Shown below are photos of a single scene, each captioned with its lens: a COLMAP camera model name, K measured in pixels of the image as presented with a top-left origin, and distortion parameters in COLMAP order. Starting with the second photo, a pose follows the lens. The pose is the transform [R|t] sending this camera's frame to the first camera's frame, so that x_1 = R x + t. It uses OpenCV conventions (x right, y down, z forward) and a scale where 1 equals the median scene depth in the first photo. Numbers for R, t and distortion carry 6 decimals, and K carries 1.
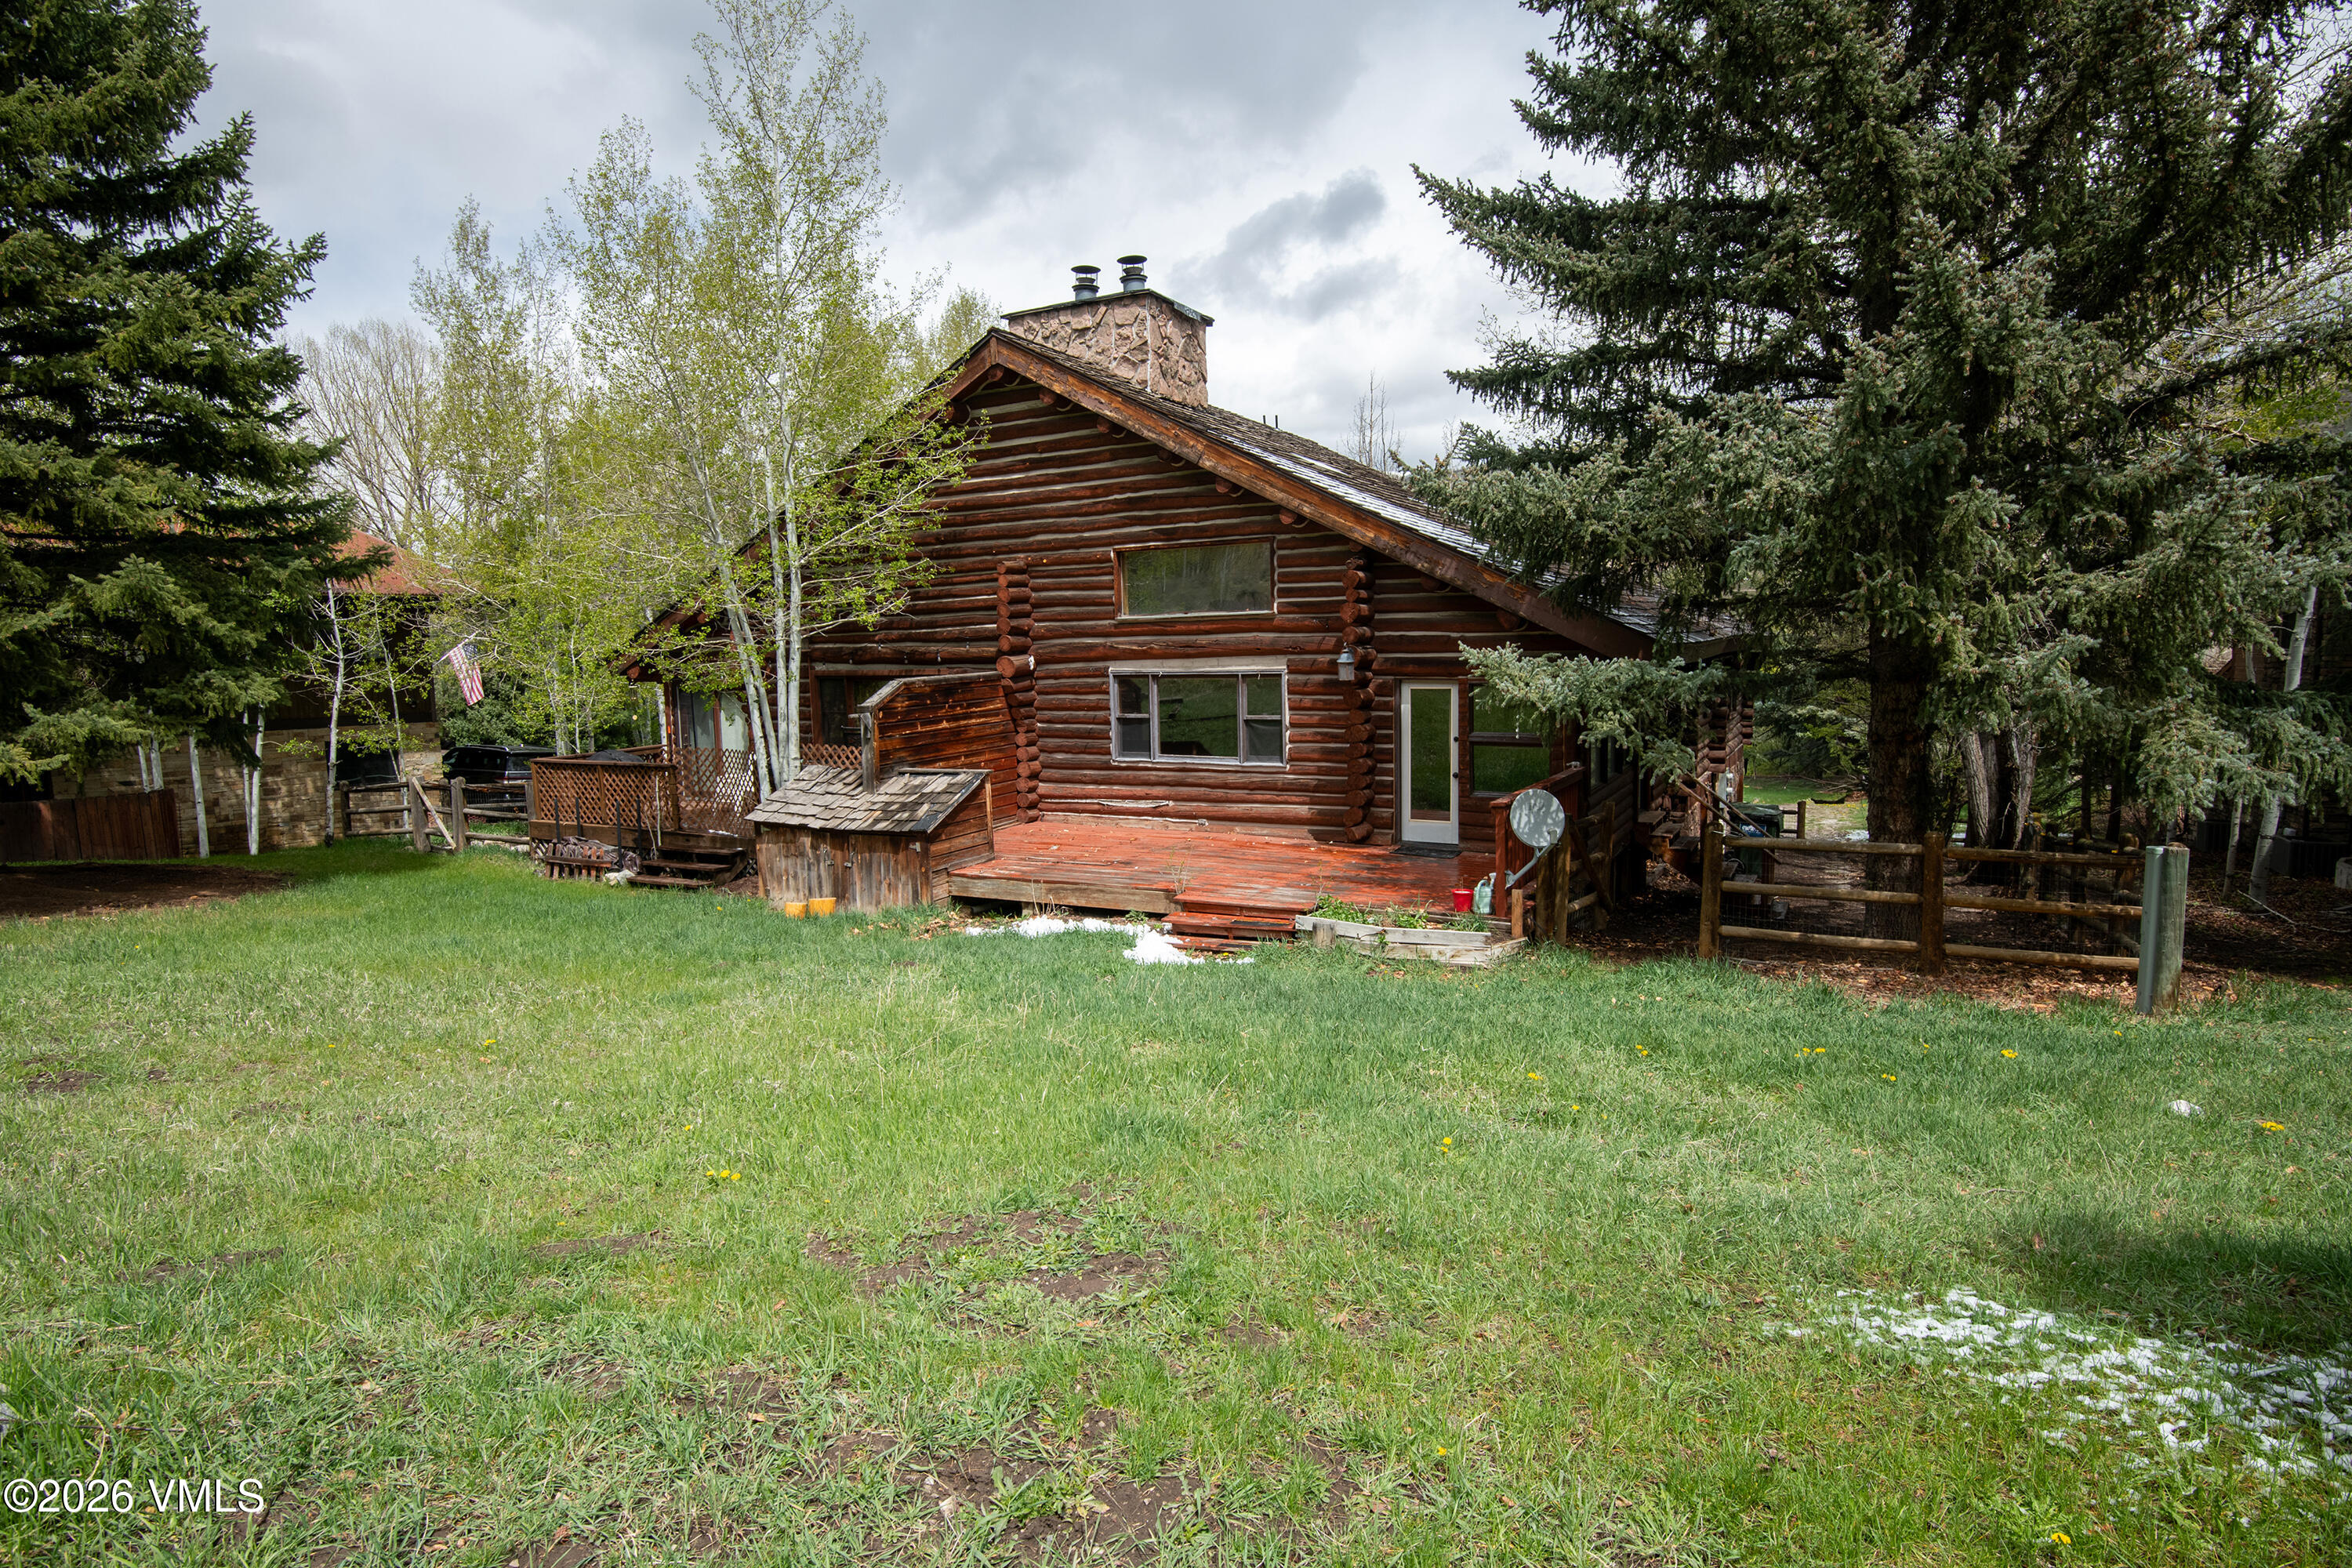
lens RADIAL K [[1240.2, 0, 1175.6], [0, 1240.2, 785.3], [0, 0, 1]] dist [-0.022127, -0.003526]
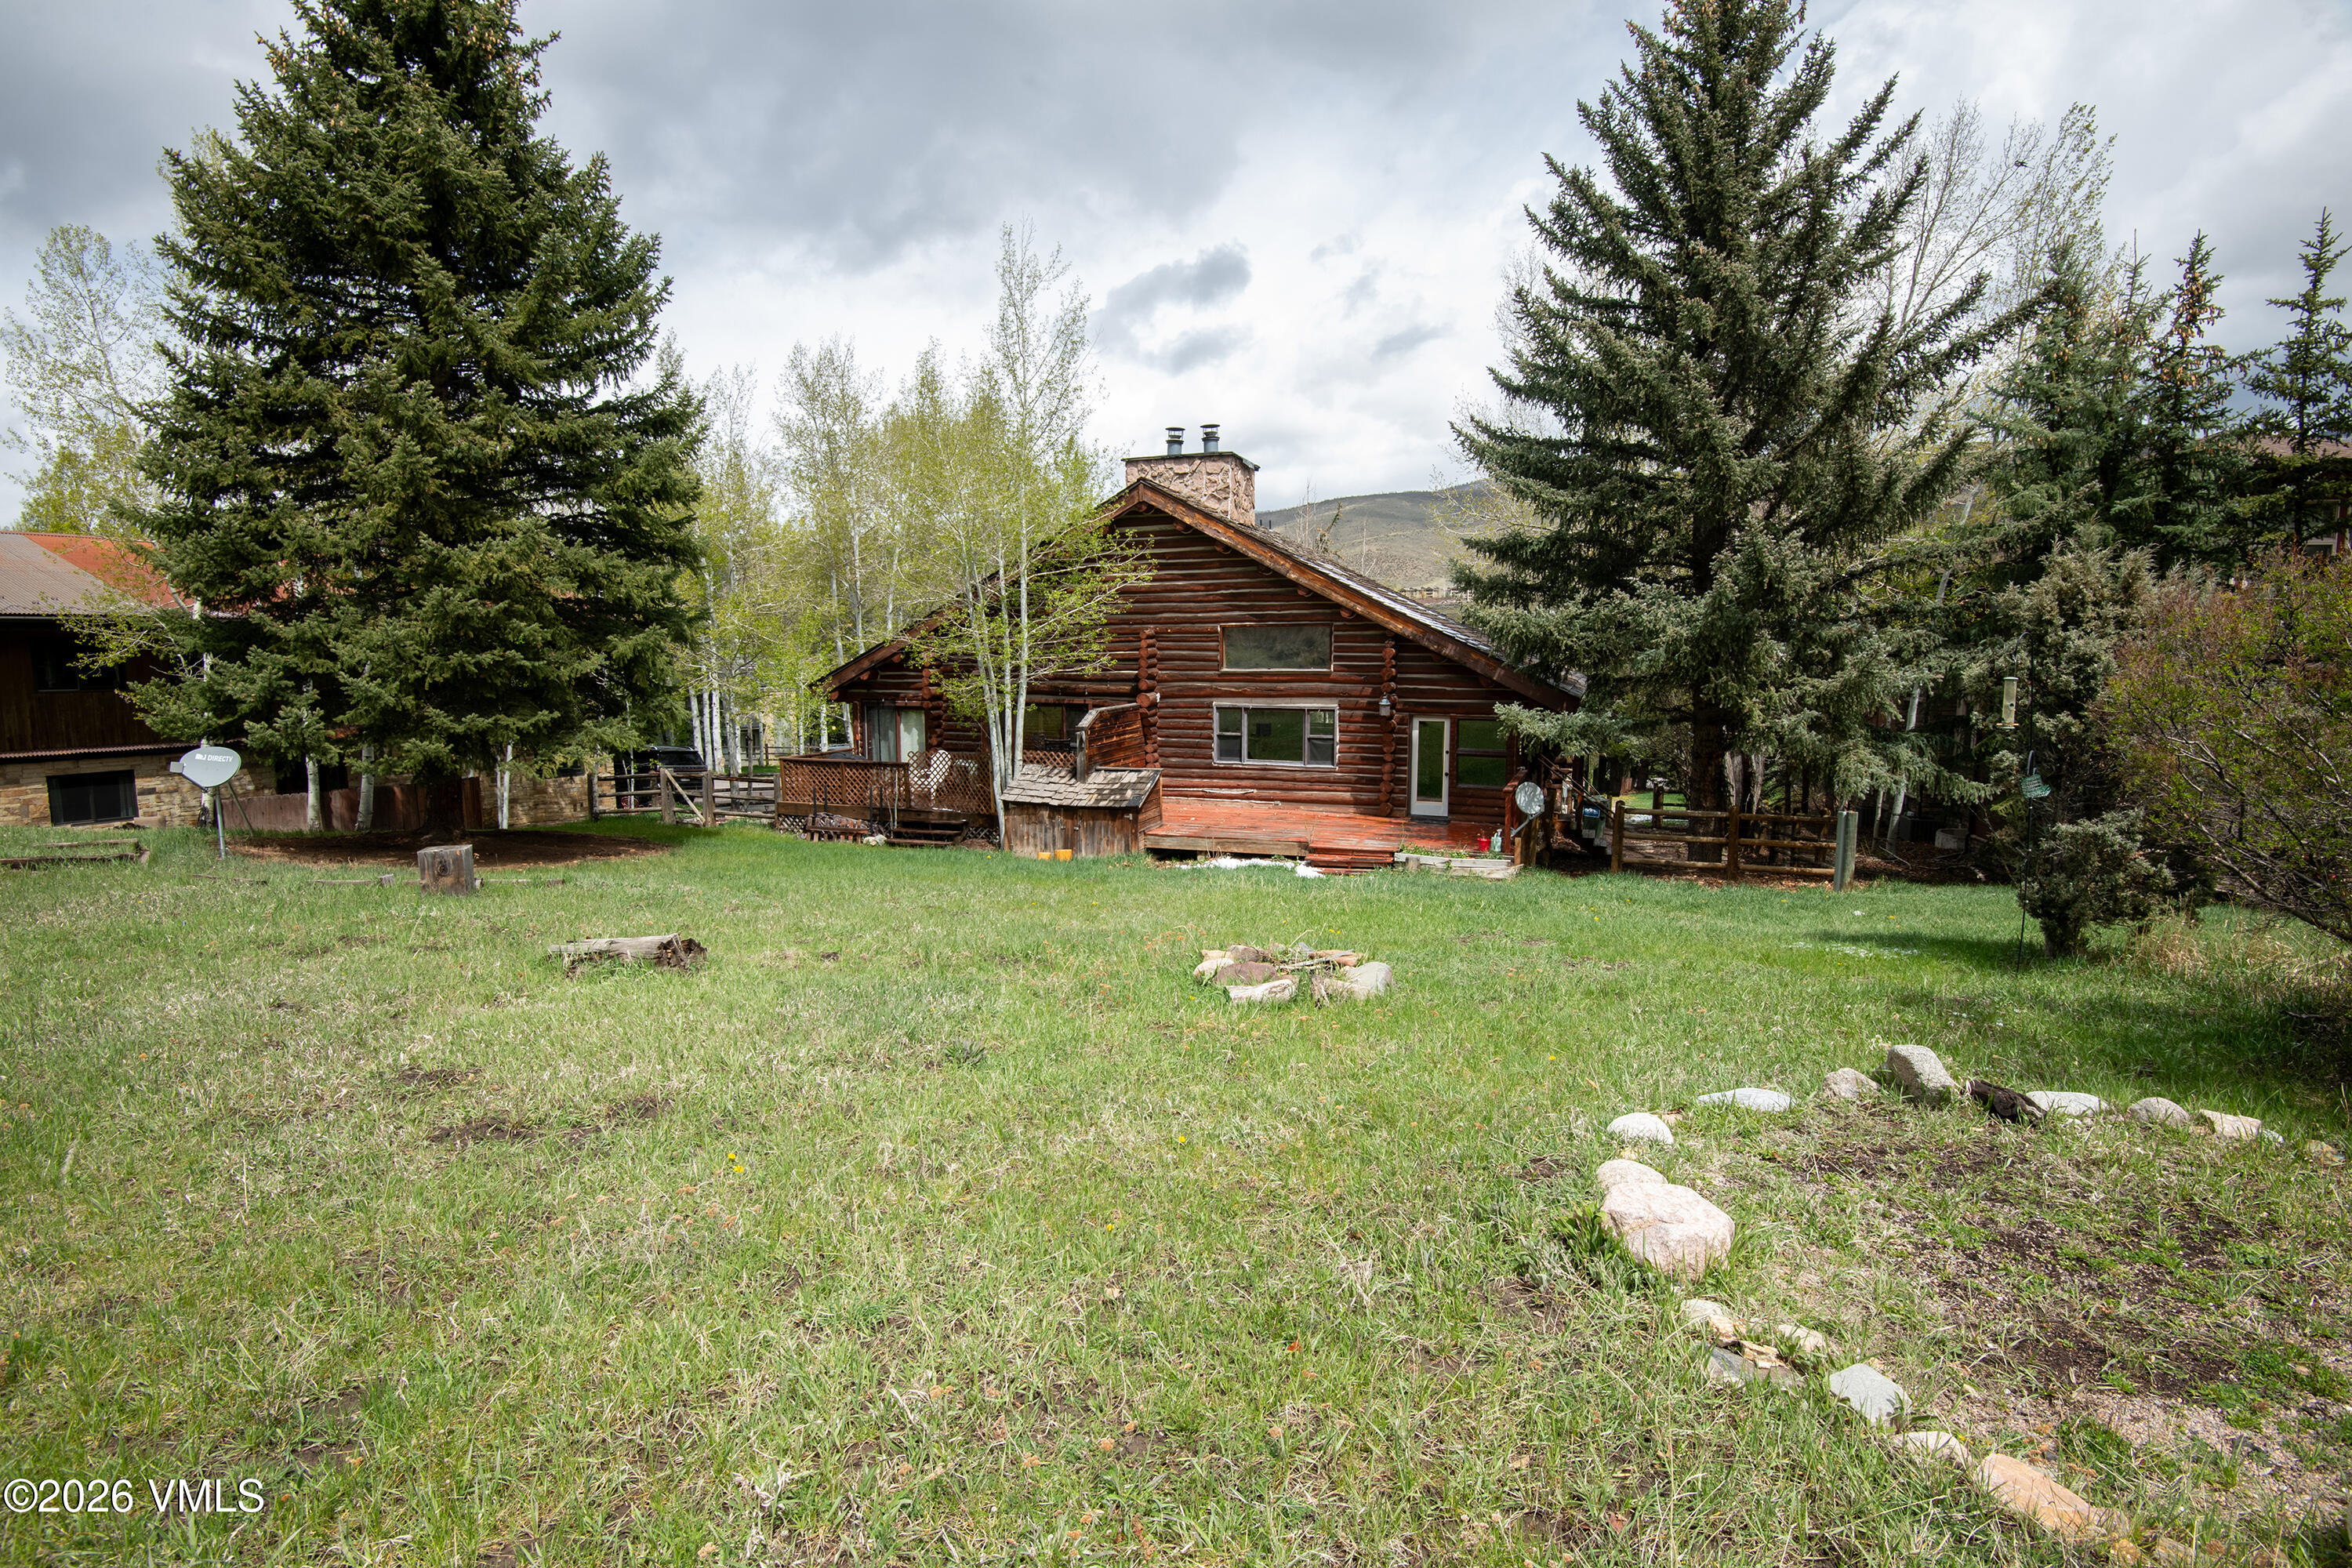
lens RADIAL K [[1097.4, 0, 1170.4], [0, 1097.4, 786.9], [0, 0, 1]] dist [-0.024918, 0.000018]
pose [[0.990534, 0.005786, 0.137146, -0.326894], [-0.006531, 0.999966, 0.004982, 0.003810], [-0.137112, -0.005831, 0.990538, -0.377123]]
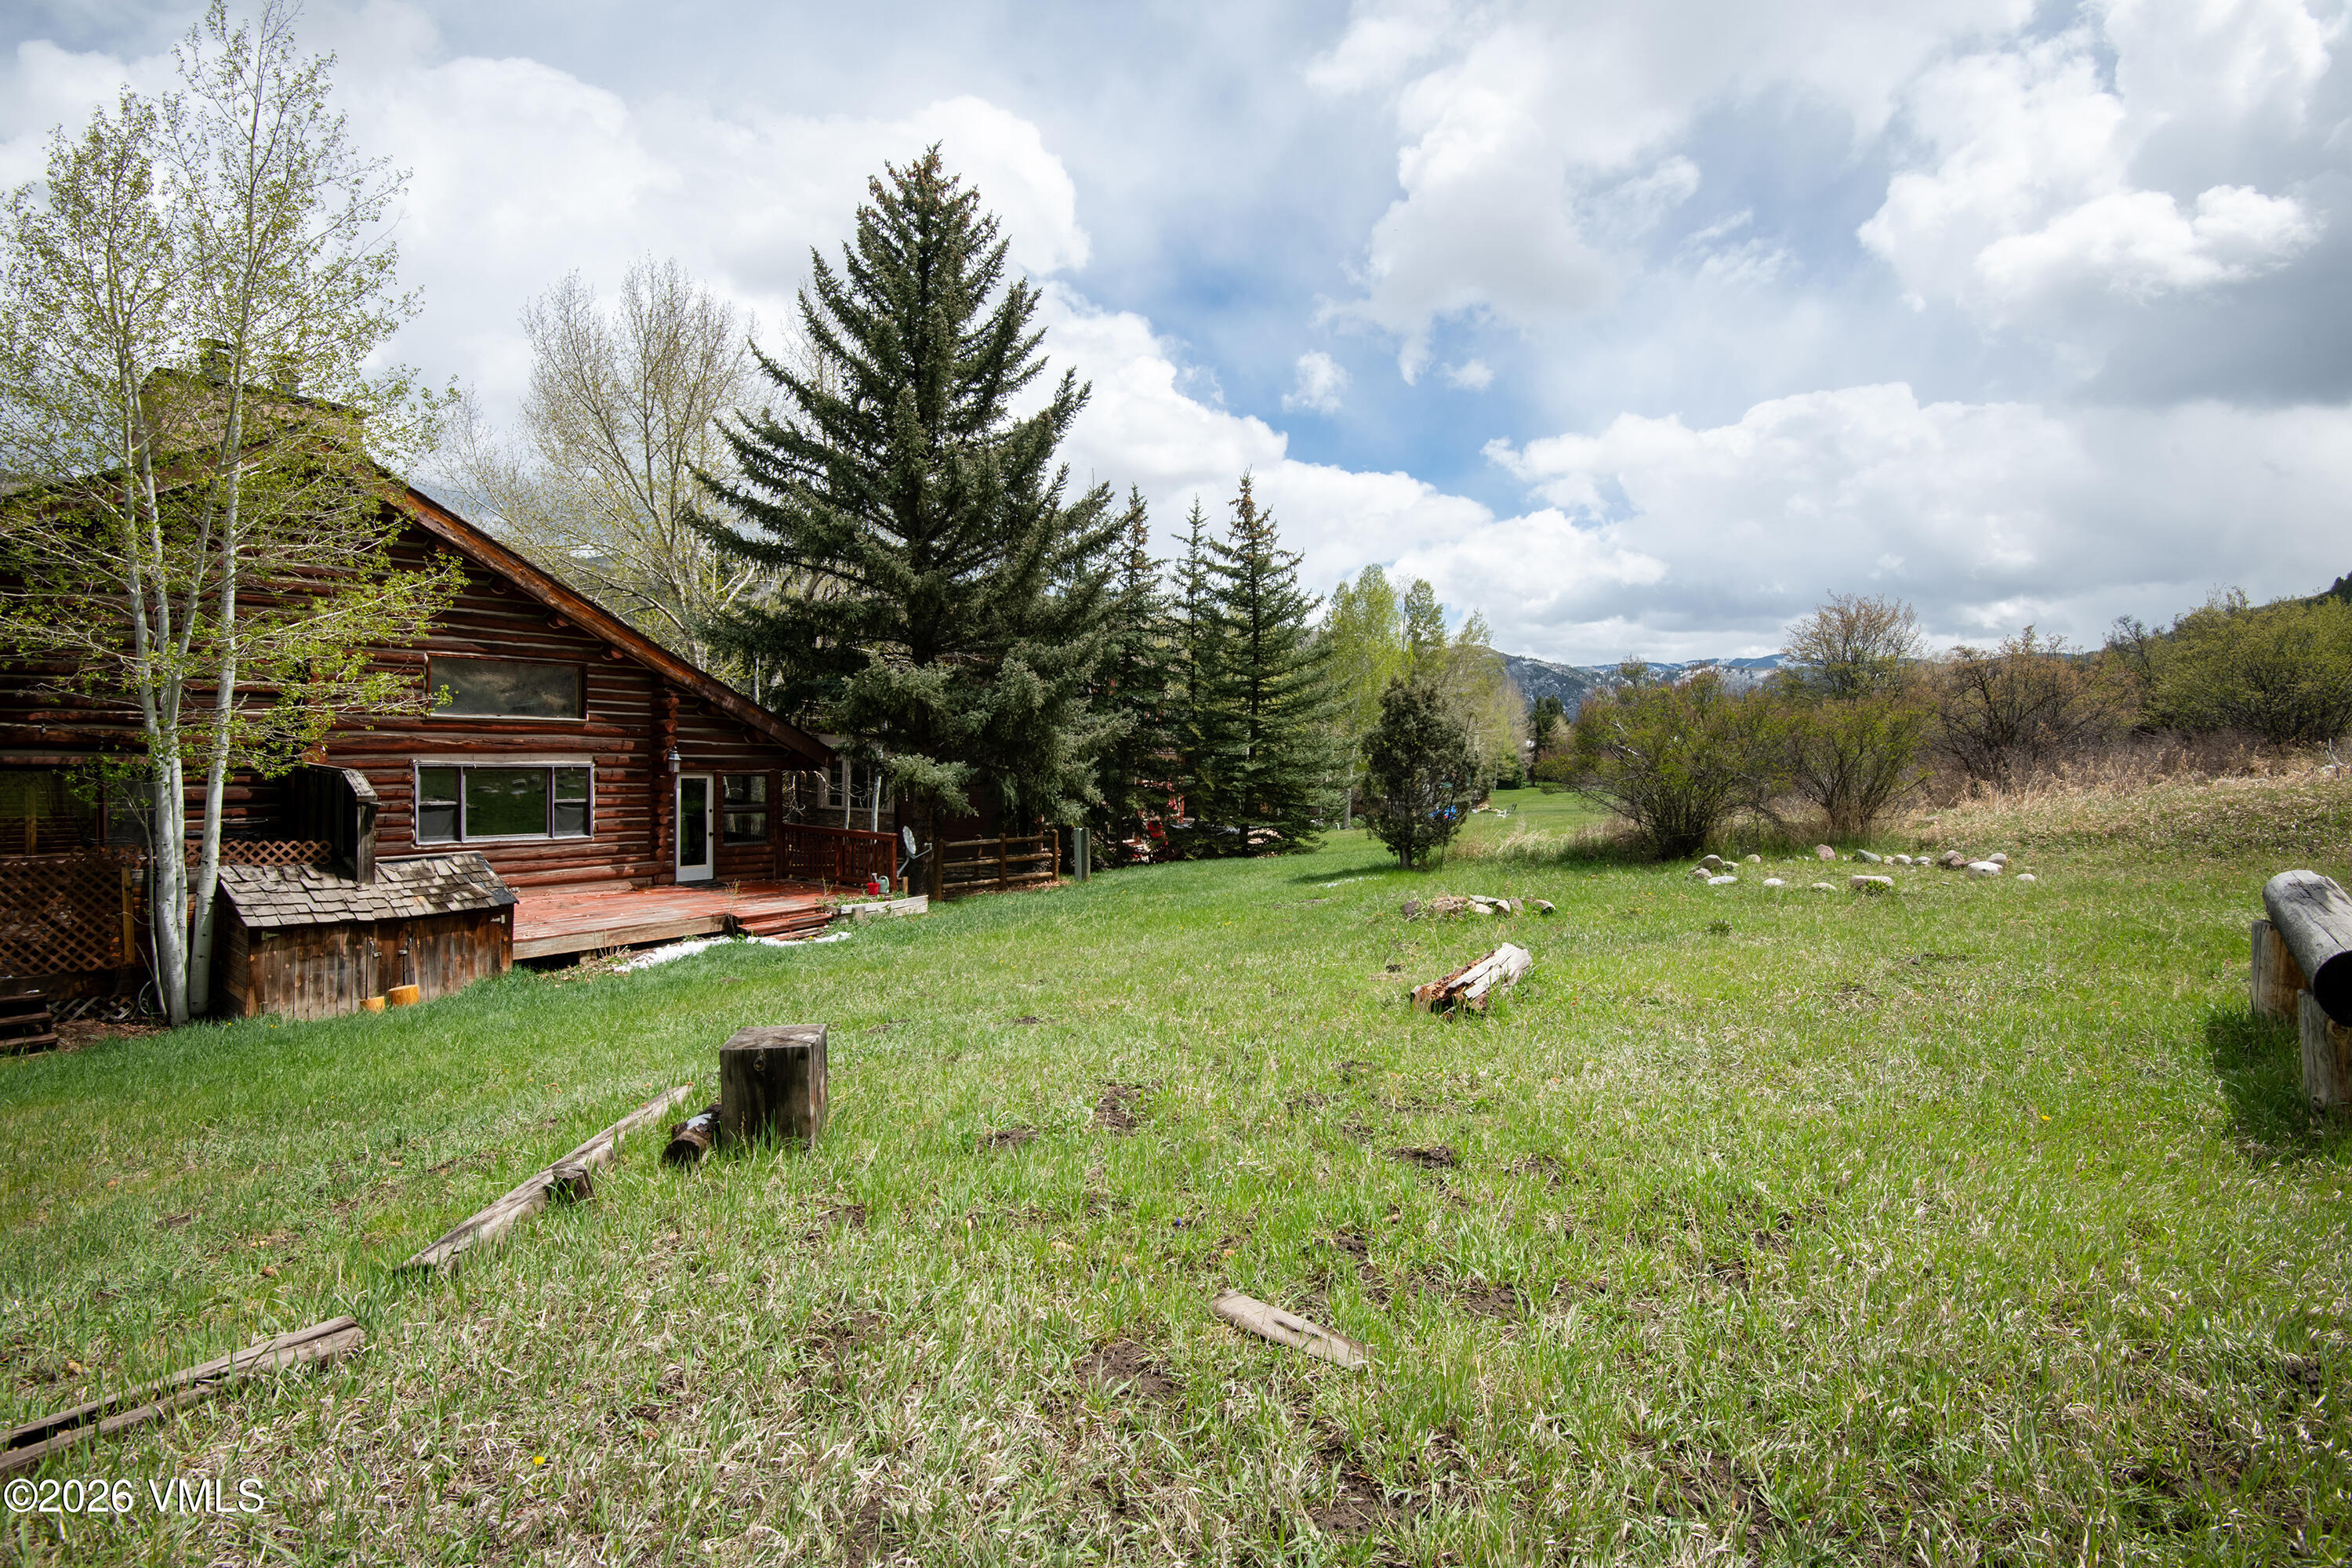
lens RADIAL K [[1097.4, 0, 1172.1], [0, 1097.4, 775.3], [0, 0, 1]] dist [-0.024918, 0.000018]
pose [[0.116666, 0.003711, 0.993164, -1.028356], [0.087114, 0.996101, -0.013955, -0.011912], [-0.989343, 0.088147, 0.115888, 0.263707]]
